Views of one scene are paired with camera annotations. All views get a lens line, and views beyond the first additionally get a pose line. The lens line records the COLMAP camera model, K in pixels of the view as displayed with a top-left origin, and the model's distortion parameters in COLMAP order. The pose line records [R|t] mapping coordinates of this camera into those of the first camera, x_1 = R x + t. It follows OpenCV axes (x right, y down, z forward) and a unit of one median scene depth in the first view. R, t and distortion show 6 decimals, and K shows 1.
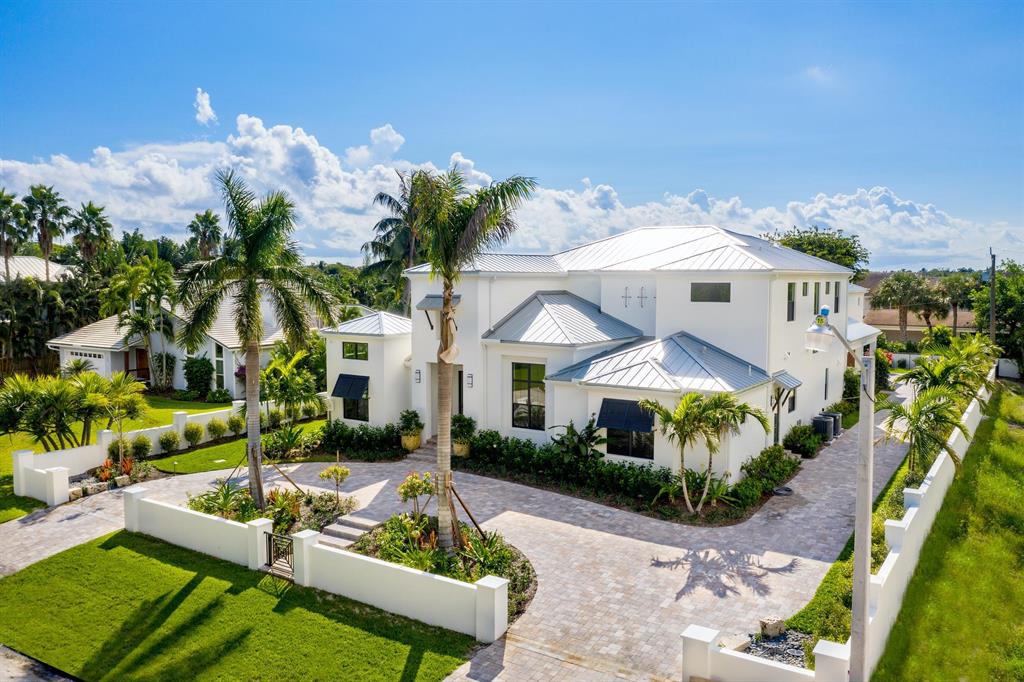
lens RADIAL K [[821.8, 0, 512.0], [0, 821.8, 341.0], [0, 0, 1]] dist [-0.016263, -0.003530]
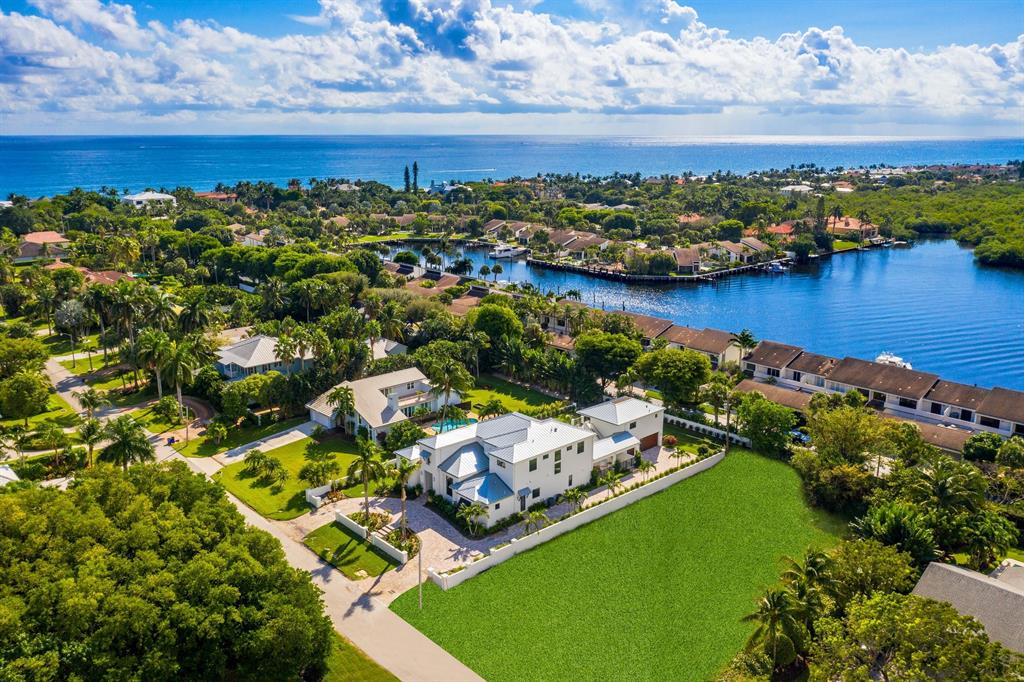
lens RADIAL K [[821.8, 0, 512.0], [0, 821.8, 341.0], [0, 0, 1]] dist [-0.016263, -0.003530]
pose [[0.972622, 0.057896, -0.225066, 1.115688], [-0.020647, 0.986168, 0.164455, -1.213208], [0.231474, -0.155305, 0.960365, -2.307783]]
